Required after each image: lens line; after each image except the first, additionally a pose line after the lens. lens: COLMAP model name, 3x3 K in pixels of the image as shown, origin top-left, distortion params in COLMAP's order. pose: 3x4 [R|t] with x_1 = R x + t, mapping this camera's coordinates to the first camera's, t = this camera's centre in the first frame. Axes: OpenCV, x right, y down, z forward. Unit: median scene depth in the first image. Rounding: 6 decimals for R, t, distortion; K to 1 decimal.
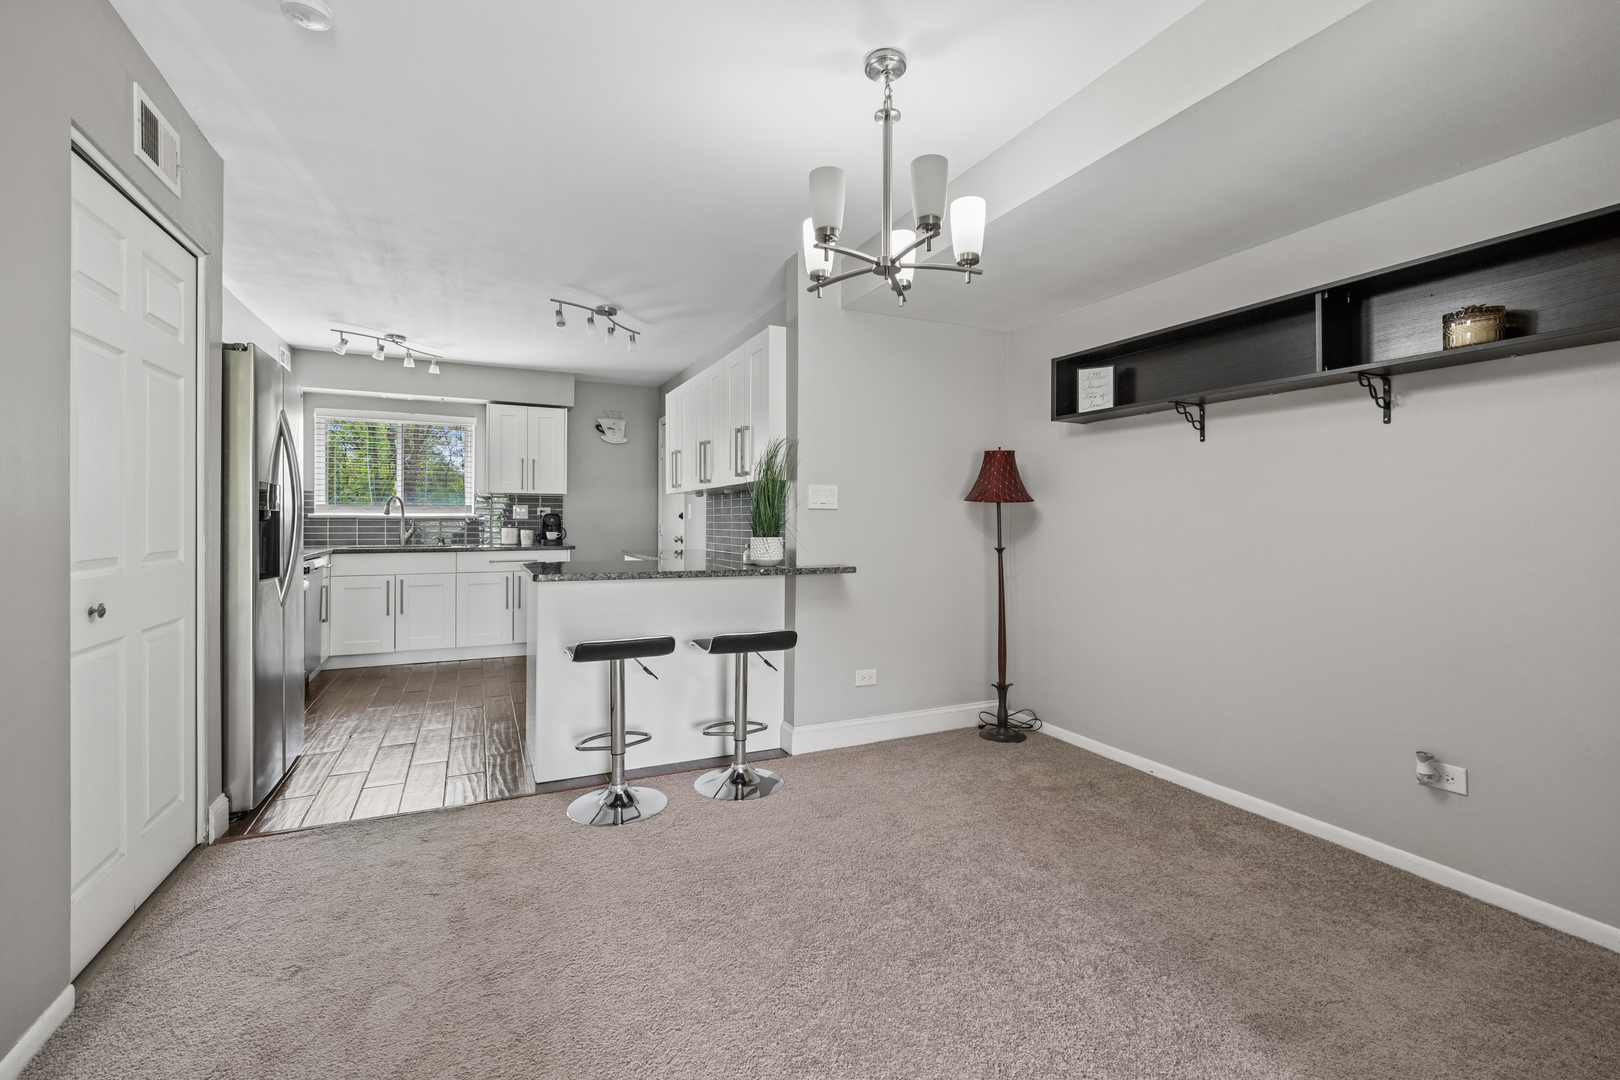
lens RADIAL K [[691.6, 0, 811.7], [0, 691.6, 520.5], [0, 0, 1]] dist [0.000329, -0.000789]
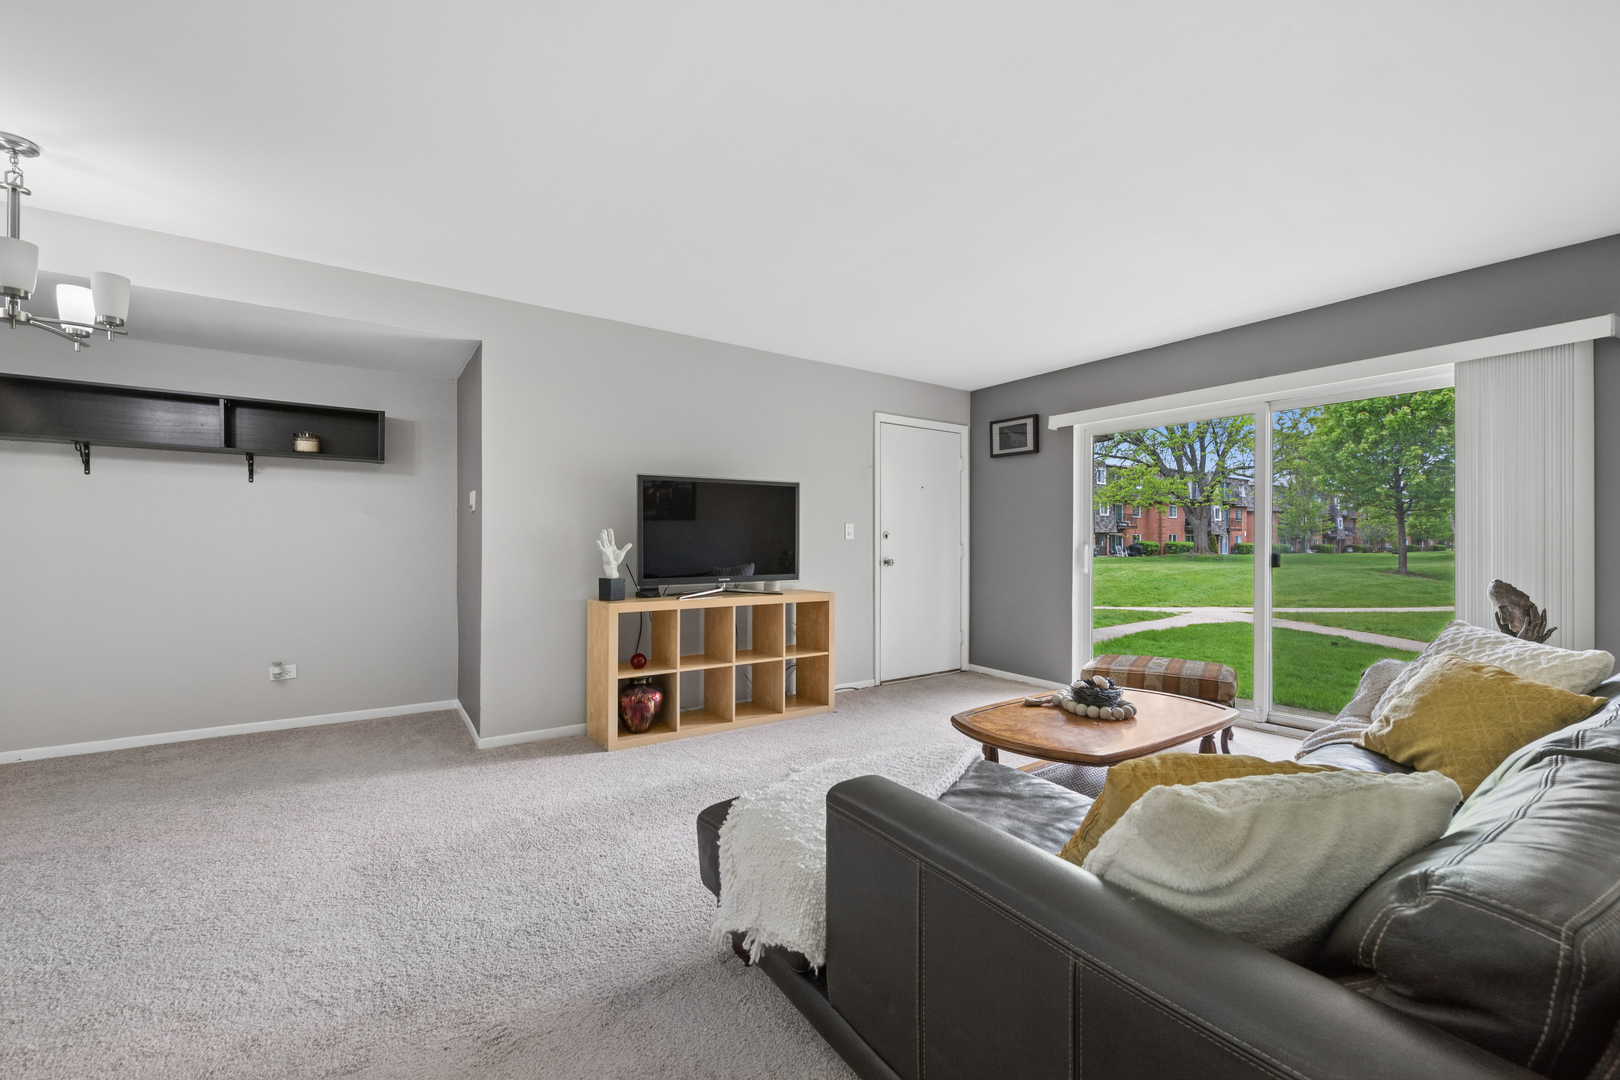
lens RADIAL K [[647.3, 0, 803.0], [0, 647.3, 538.0], [0, 0, 1]] dist [-0.003354, -0.000378]
pose [[-0.154469, 0.006335, 0.987977, -0.626679], [-0.003762, 0.999968, -0.007000, 0.003763], [-0.987990, -0.004798, -0.154441, -0.079895]]
